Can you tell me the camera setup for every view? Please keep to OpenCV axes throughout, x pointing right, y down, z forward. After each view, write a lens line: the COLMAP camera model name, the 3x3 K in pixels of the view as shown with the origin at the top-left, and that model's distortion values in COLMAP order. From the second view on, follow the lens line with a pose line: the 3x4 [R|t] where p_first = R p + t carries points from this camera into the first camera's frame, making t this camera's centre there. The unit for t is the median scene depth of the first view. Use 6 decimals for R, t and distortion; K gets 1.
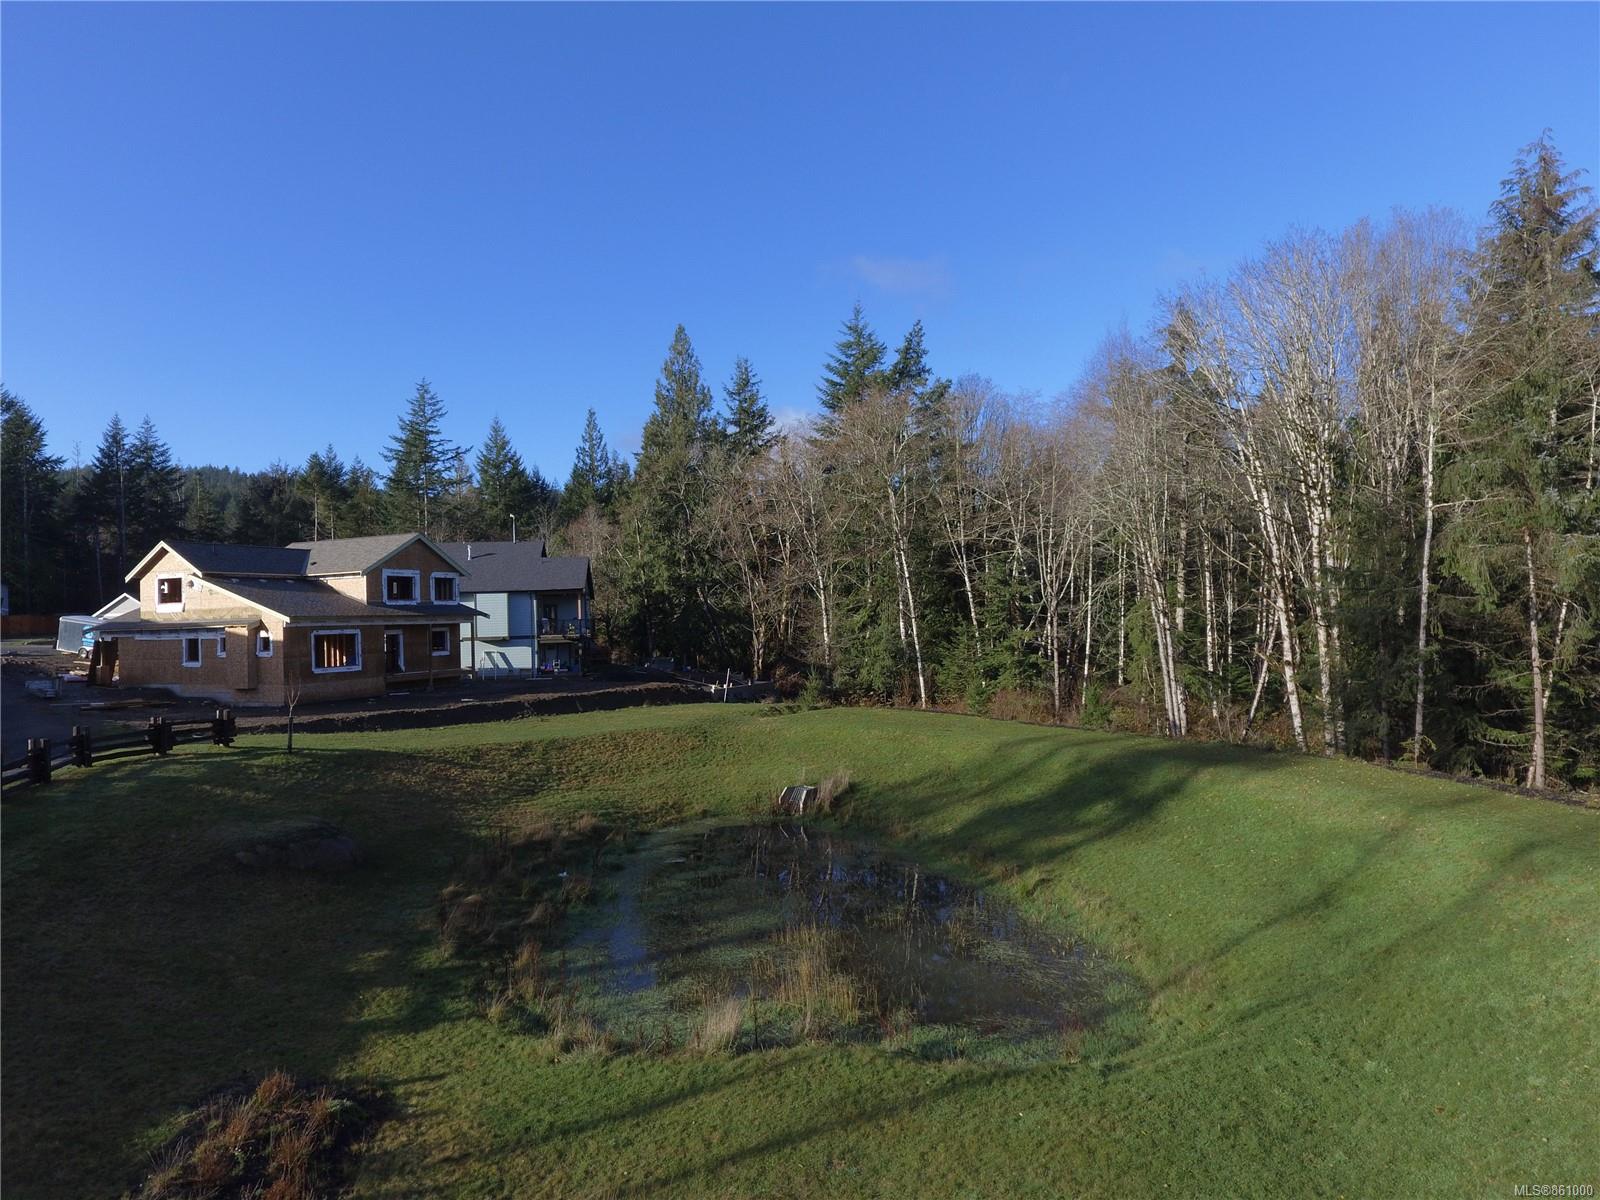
lens RADIAL K [[936.0, 0, 803.0], [0, 936.0, 592.9], [0, 0, 1]] dist [0.002431, -0.003607]
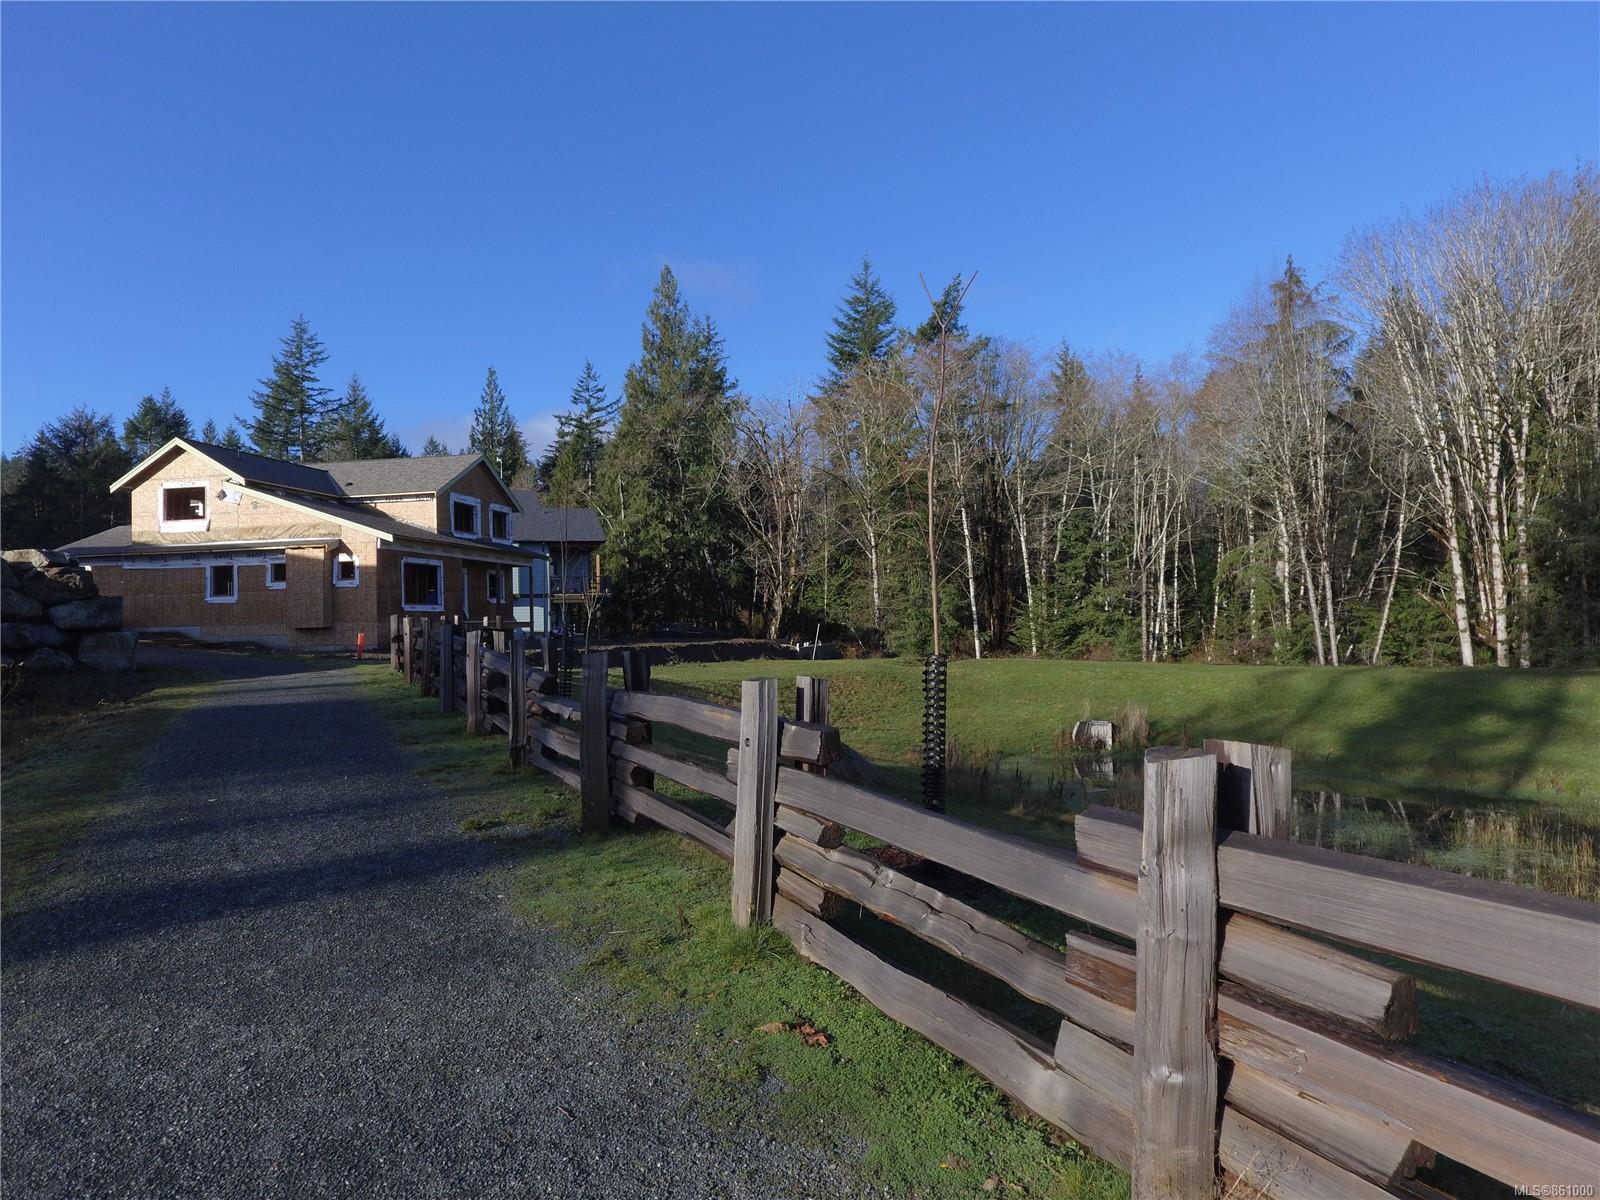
lens RADIAL K [[936.0, 0, 803.0], [0, 936.0, 592.9], [0, 0, 1]] dist [0.002431, -0.003607]
pose [[0.973008, 0.013262, 0.230389, -0.307635], [-0.010686, 0.999866, -0.012422, 0.063148], [-0.230523, 0.009624, 0.973019, 0.123953]]
